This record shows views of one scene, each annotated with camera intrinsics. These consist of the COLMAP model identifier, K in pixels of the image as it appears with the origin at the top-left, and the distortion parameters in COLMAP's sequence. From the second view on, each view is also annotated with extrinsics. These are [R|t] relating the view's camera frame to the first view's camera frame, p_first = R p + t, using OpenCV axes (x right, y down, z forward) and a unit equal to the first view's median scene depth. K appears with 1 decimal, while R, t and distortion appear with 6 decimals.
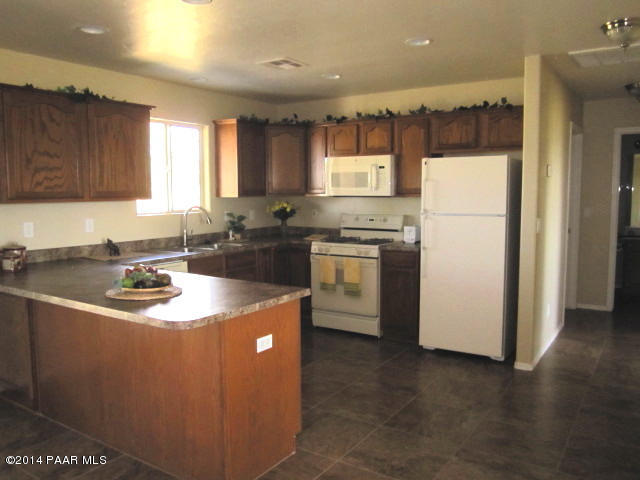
lens RADIAL K [[523.1, 0, 320.0], [0, 523.1, 240.0], [0, 0, 1]] dist [-0.049469, 0.007687]
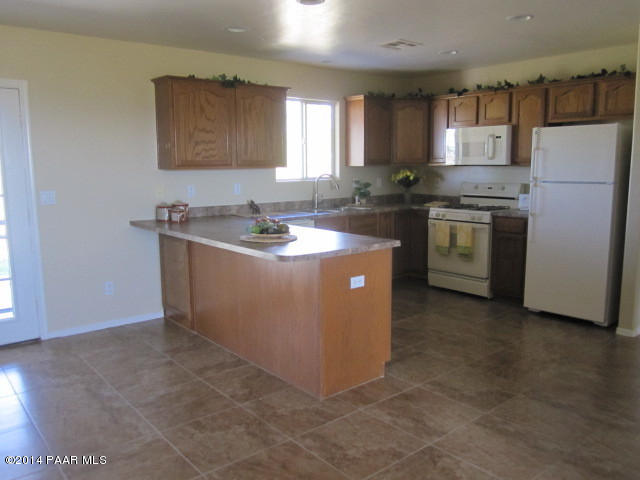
lens RADIAL K [[523.1, 0, 320.0], [0, 523.1, 240.0], [0, 0, 1]] dist [-0.049469, 0.007687]
pose [[0.956969, 0.037714, -0.287731, 0.092651], [-0.022917, 0.998244, 0.054625, 0.019441], [0.289285, -0.045681, 0.956152, -0.116231]]
